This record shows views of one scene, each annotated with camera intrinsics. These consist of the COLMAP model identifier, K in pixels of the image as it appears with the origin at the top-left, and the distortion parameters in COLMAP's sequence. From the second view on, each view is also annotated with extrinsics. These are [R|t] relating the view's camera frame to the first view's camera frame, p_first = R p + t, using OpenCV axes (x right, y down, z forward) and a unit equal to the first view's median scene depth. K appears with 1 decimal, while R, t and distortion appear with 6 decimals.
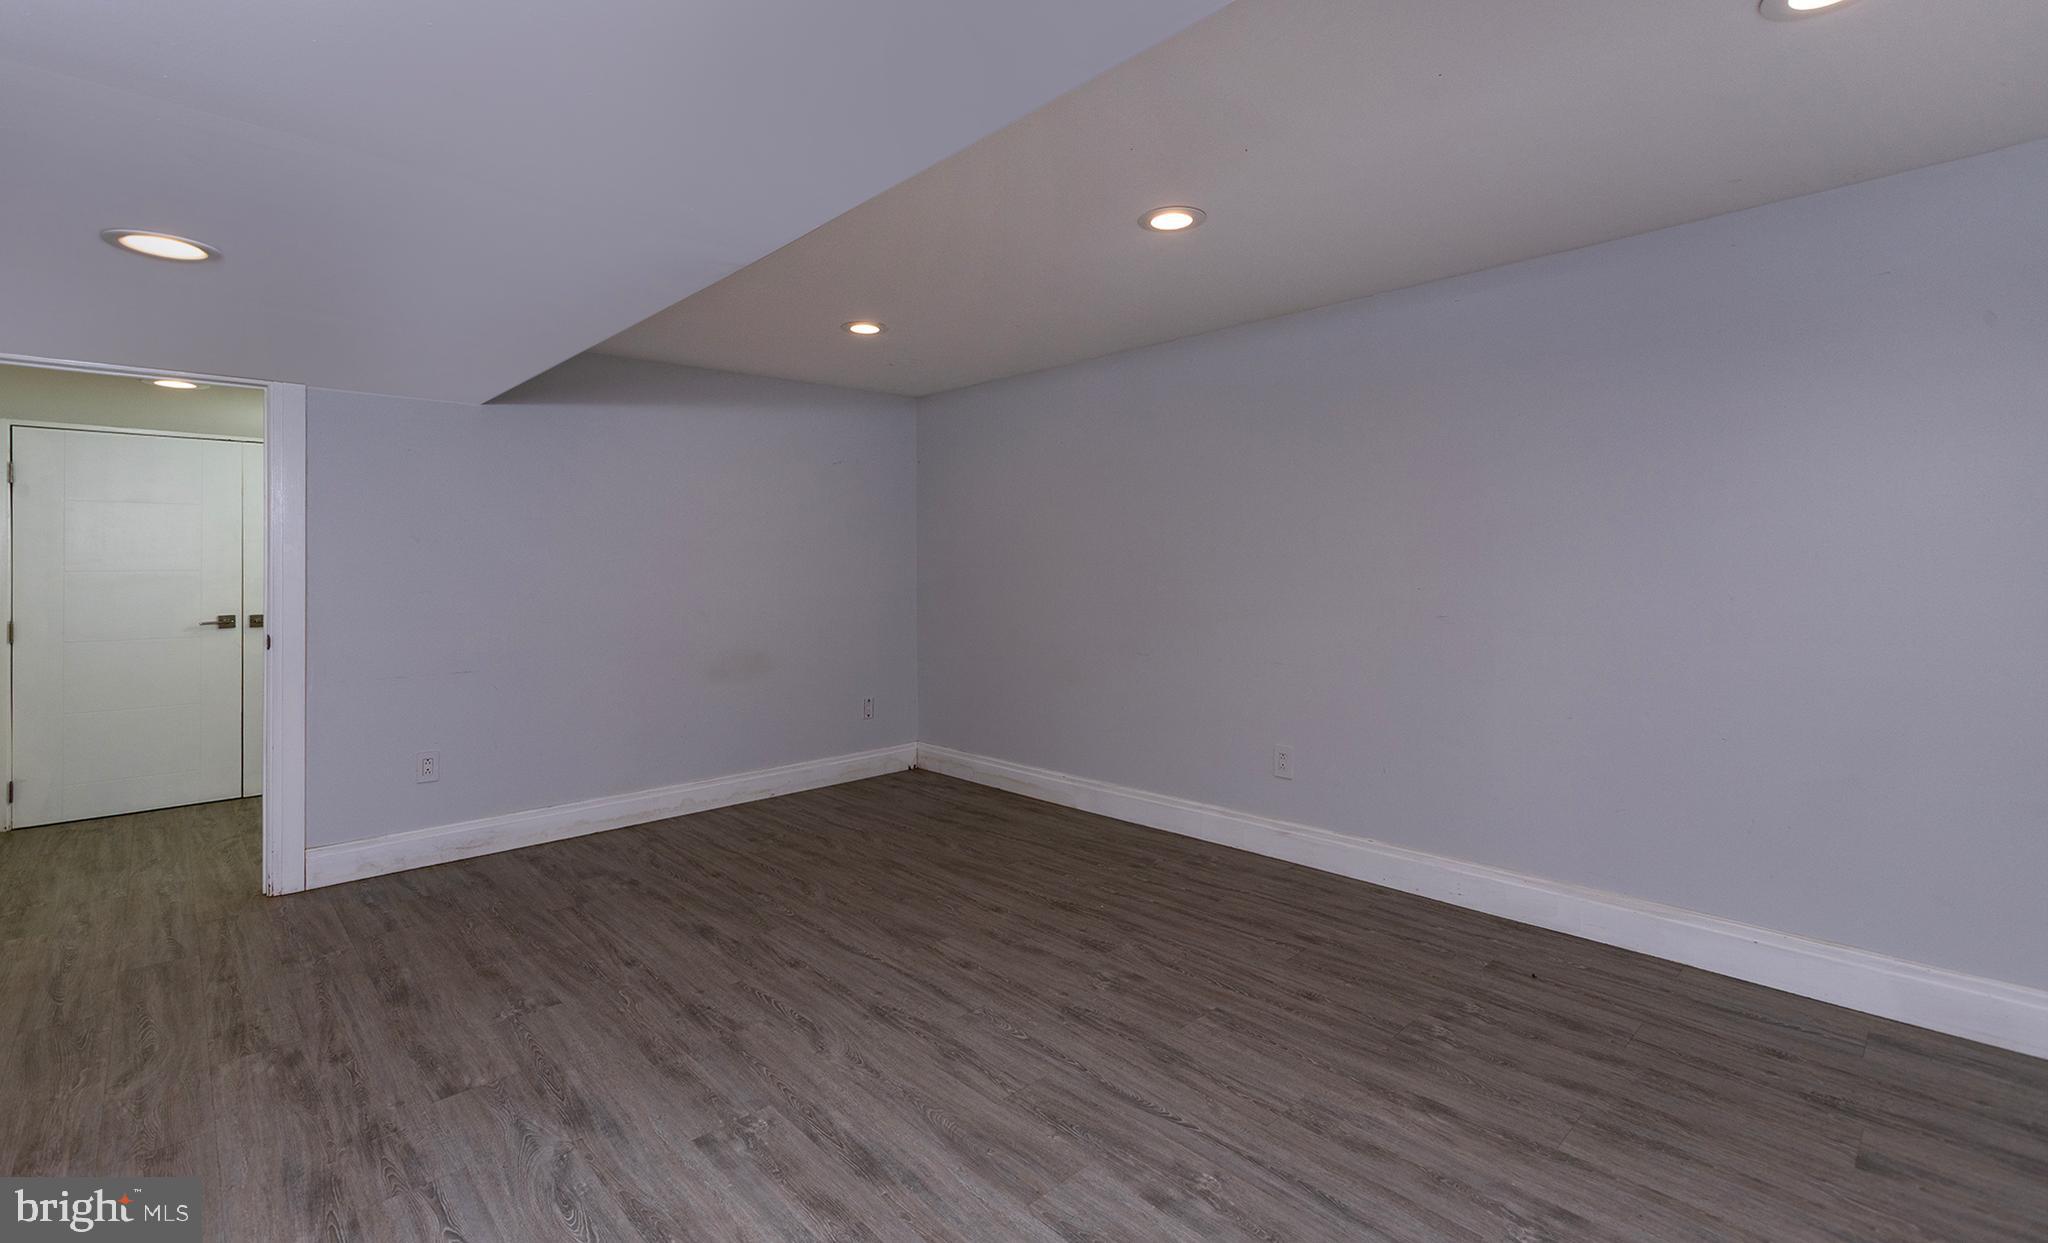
lens RADIAL K [[905.4, 0, 1024.0], [0, 905.4, 621.5], [0, 0, 1]] dist [-0.051381, 0.013444]
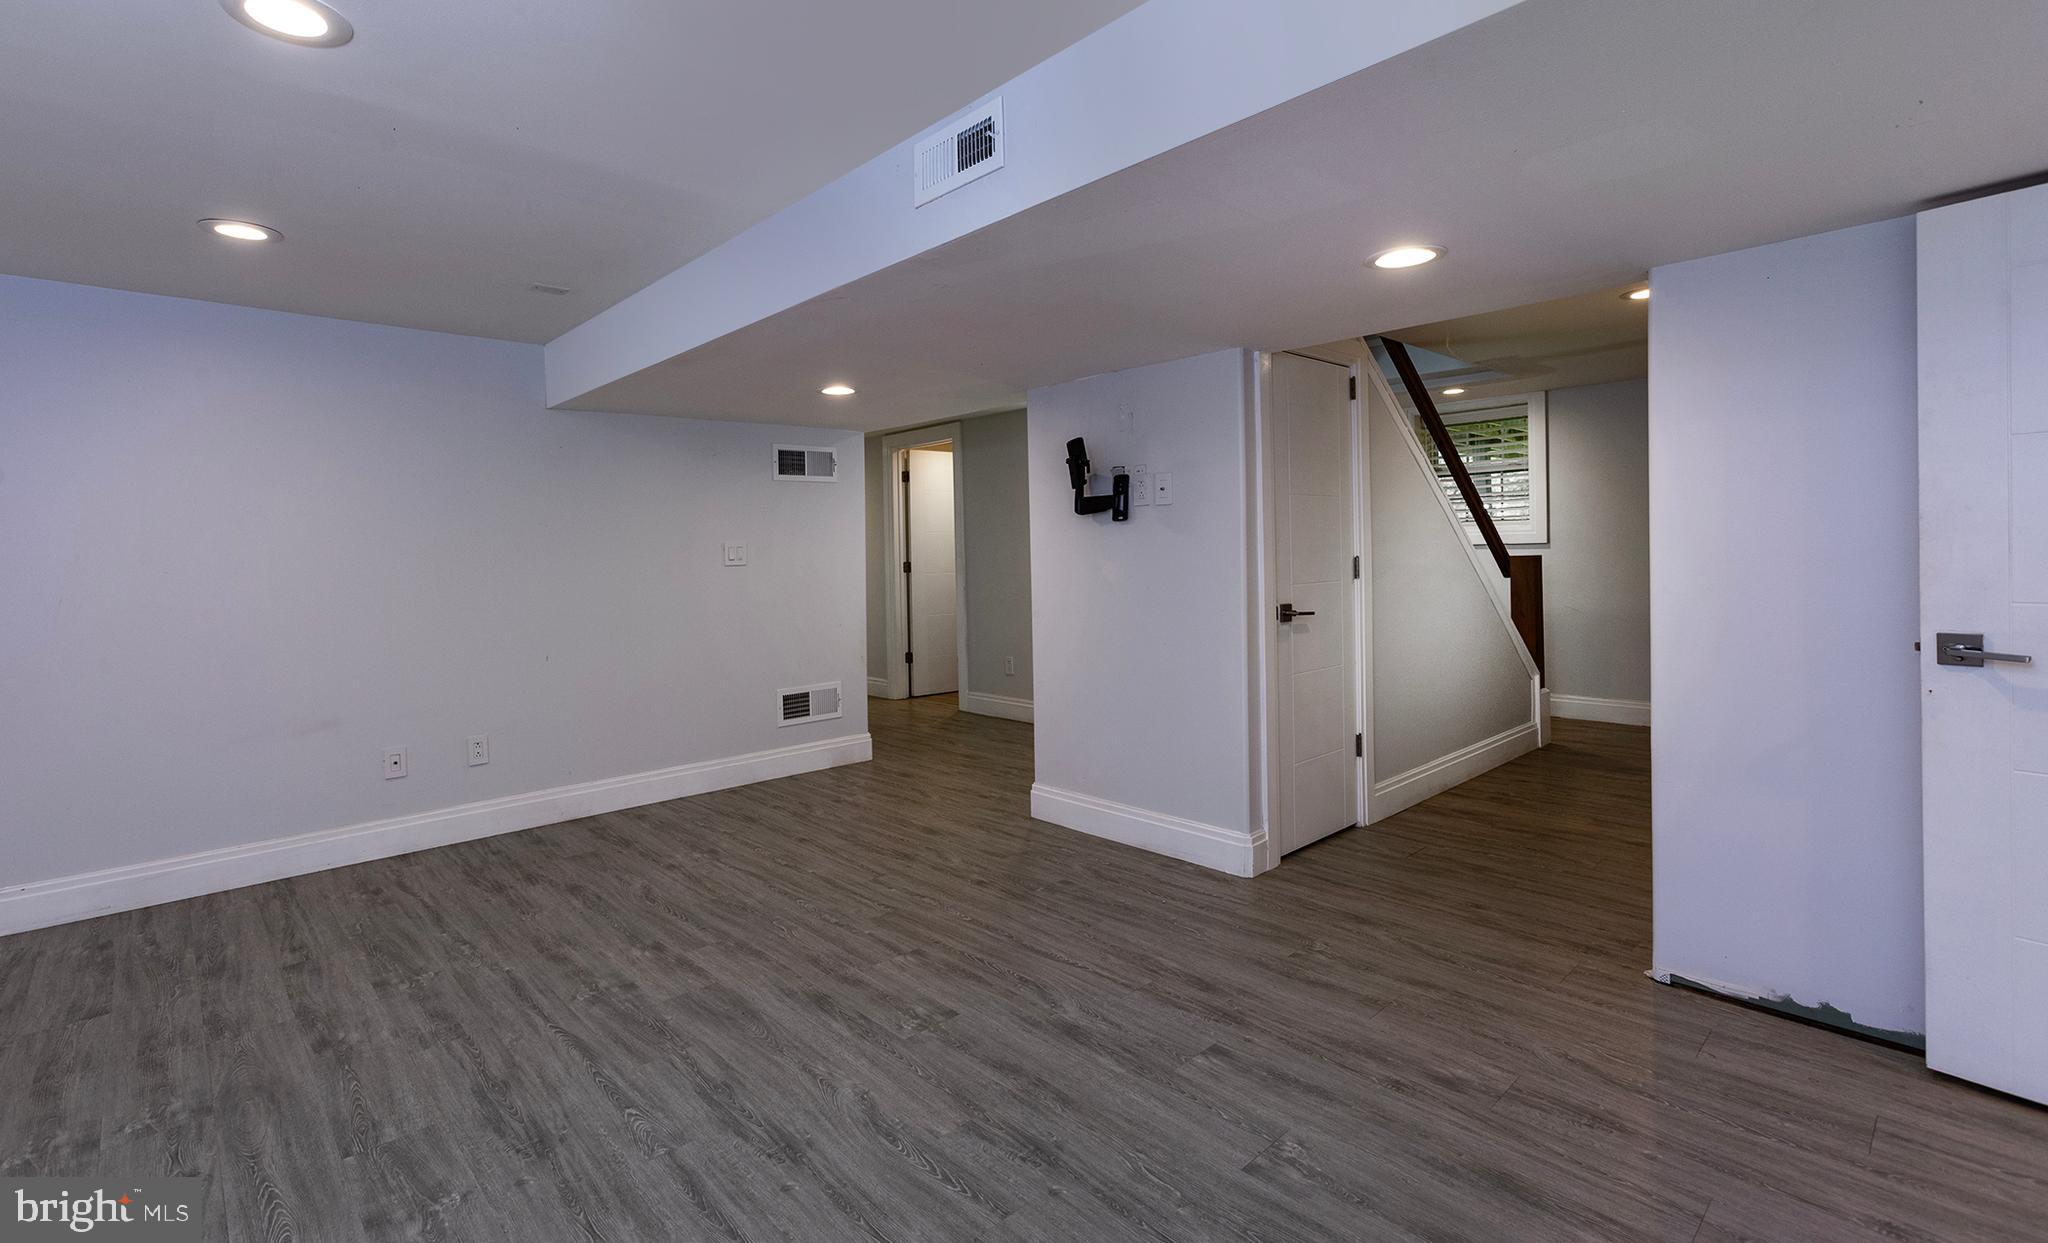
lens RADIAL K [[905.4, 0, 1024.0], [0, 905.4, 621.5], [0, 0, 1]] dist [-0.051381, 0.013444]
pose [[-0.999805, 0.019539, -0.002835, -0.415727], [0.018979, 0.990679, 0.134891, -0.116990], [0.005444, 0.134811, -0.990856, 1.919574]]
